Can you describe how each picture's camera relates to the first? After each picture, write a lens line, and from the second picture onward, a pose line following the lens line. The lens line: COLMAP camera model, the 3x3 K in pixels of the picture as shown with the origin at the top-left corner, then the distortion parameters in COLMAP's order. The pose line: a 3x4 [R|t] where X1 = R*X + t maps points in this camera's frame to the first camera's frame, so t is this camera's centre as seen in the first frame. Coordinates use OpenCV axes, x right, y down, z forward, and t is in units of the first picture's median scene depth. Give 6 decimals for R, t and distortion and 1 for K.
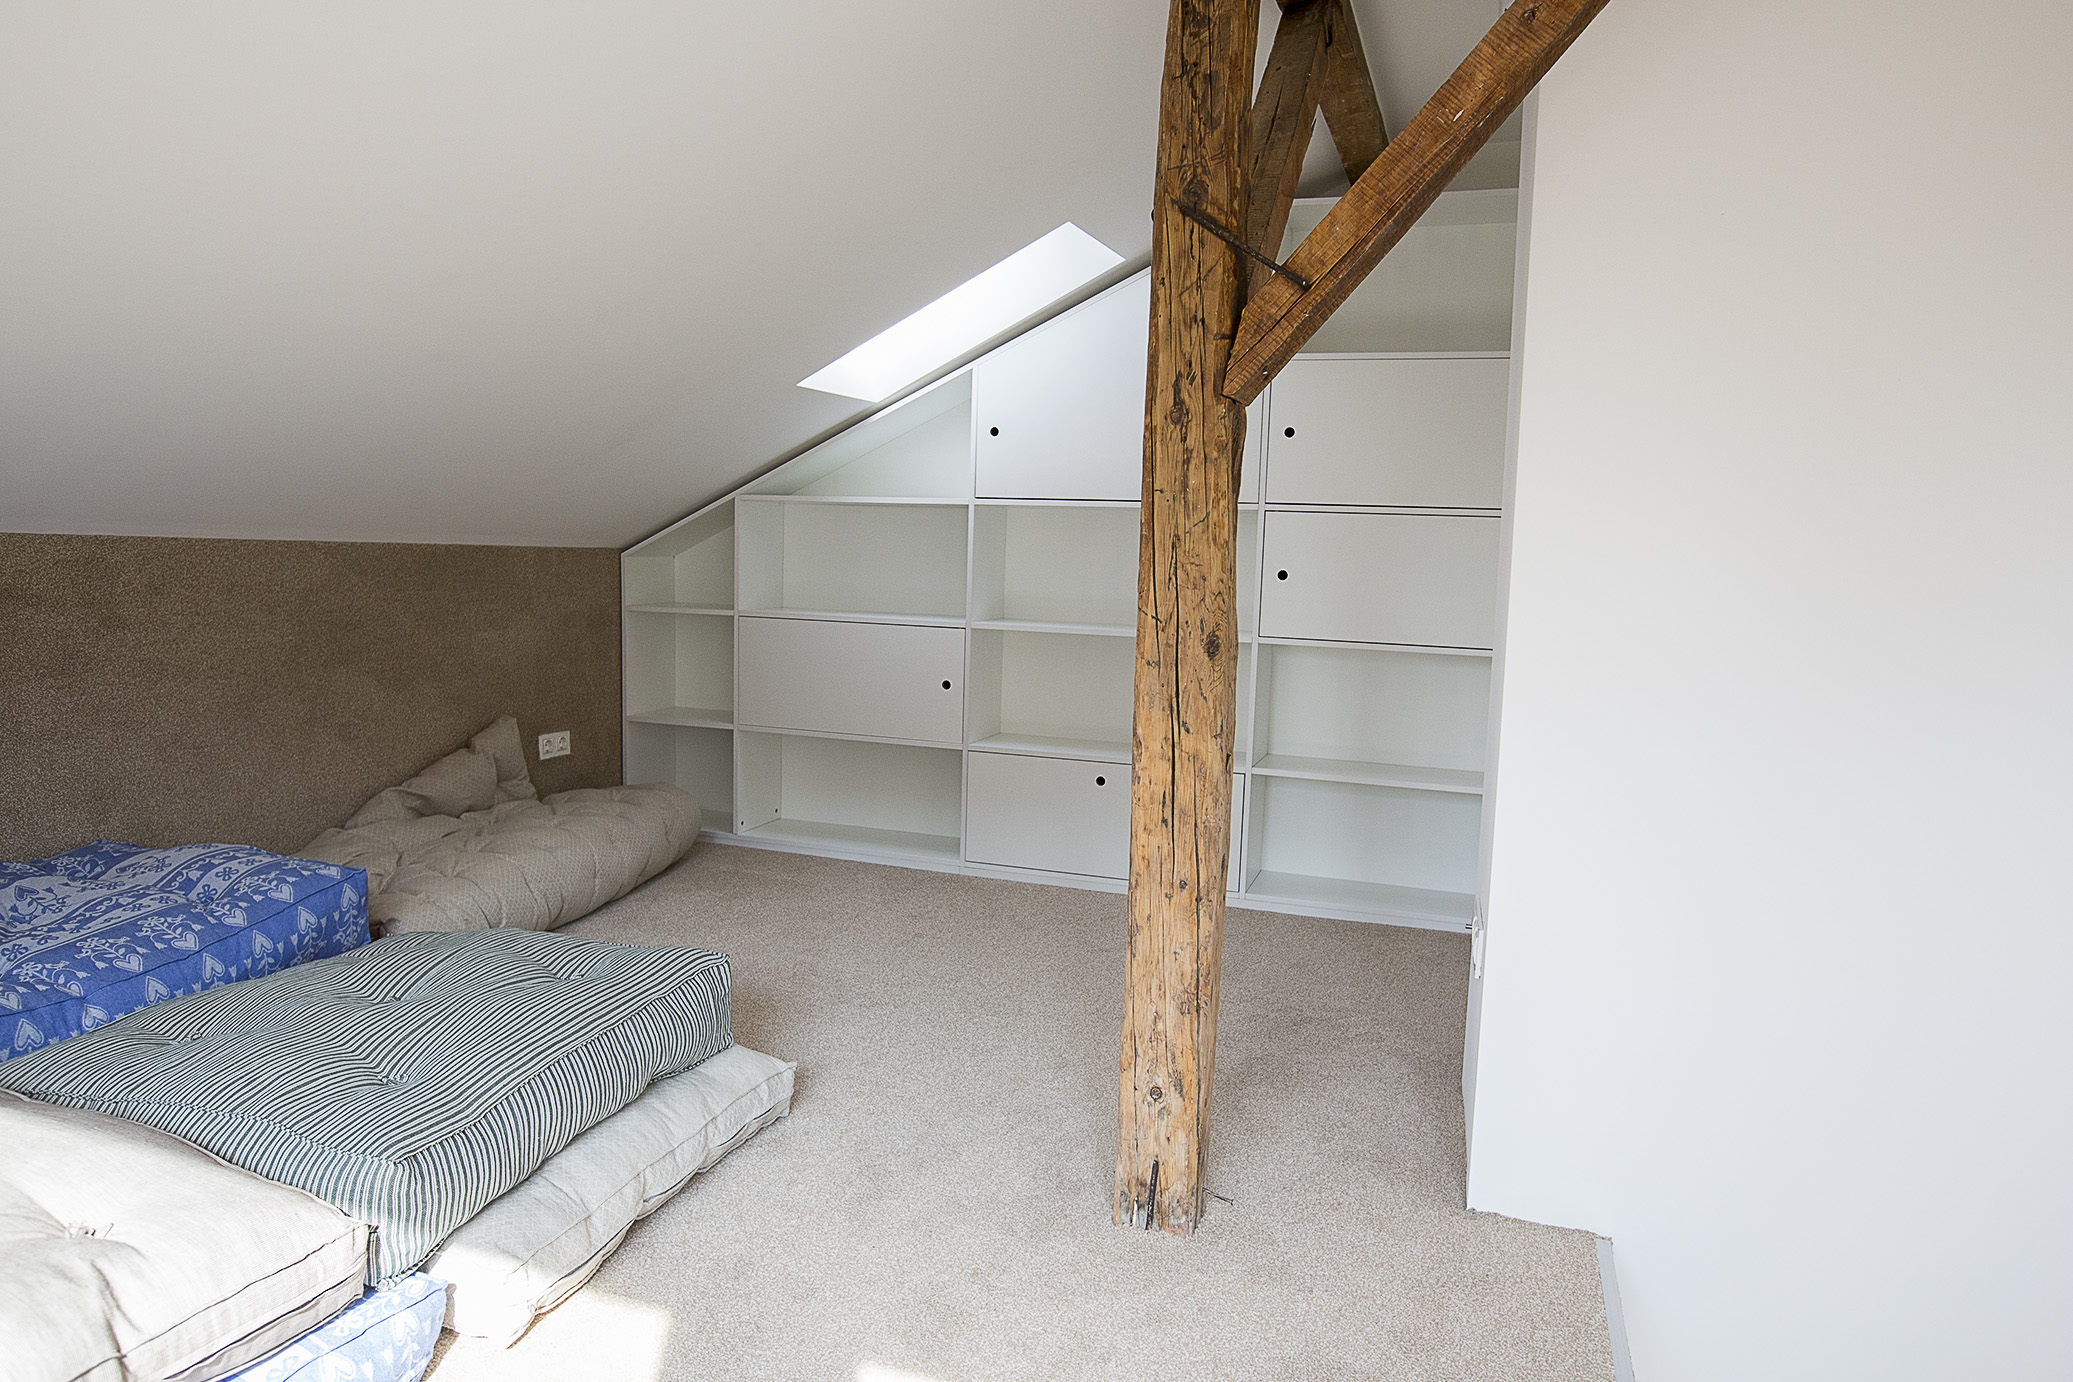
lens RADIAL K [[1292.6, 0, 1036.5], [0, 1292.6, 691.0], [0, 0, 1]] dist [-0.042448, 0.047975]
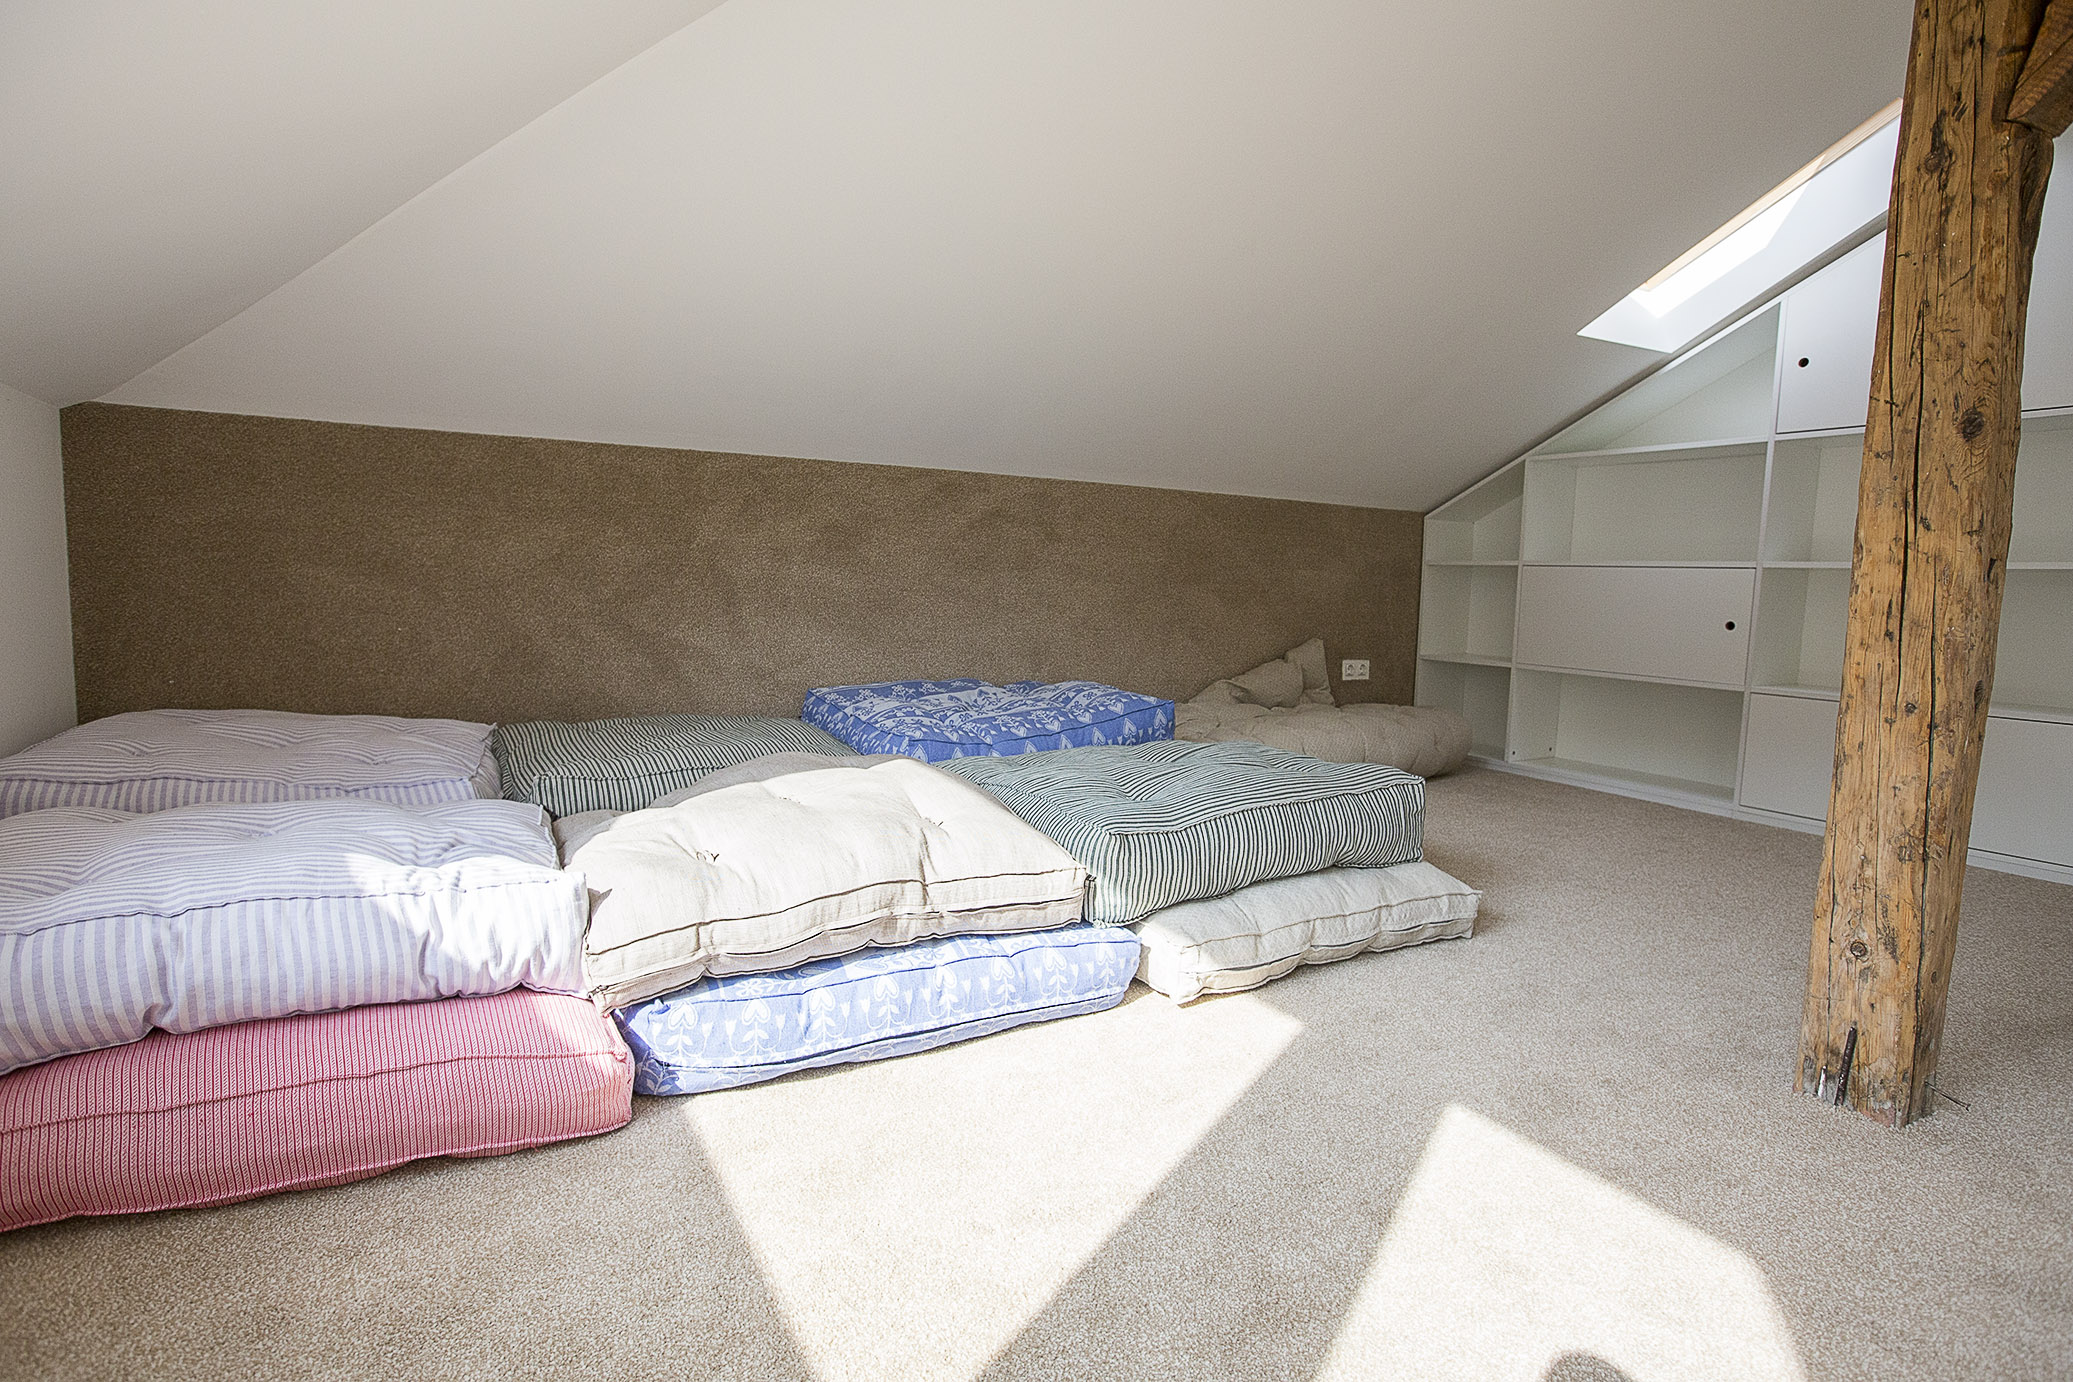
lens RADIAL K [[1067.4, 0, 1036.5], [0, 1067.4, 691.0], [0, 0, 1]] dist [-0.039215, 0.020811]
pose [[0.753470, 0.059938, -0.654745, 0.129430], [-0.078236, 0.996934, 0.001231, 0.180151], [0.652811, 0.050297, 0.755849, 0.080122]]
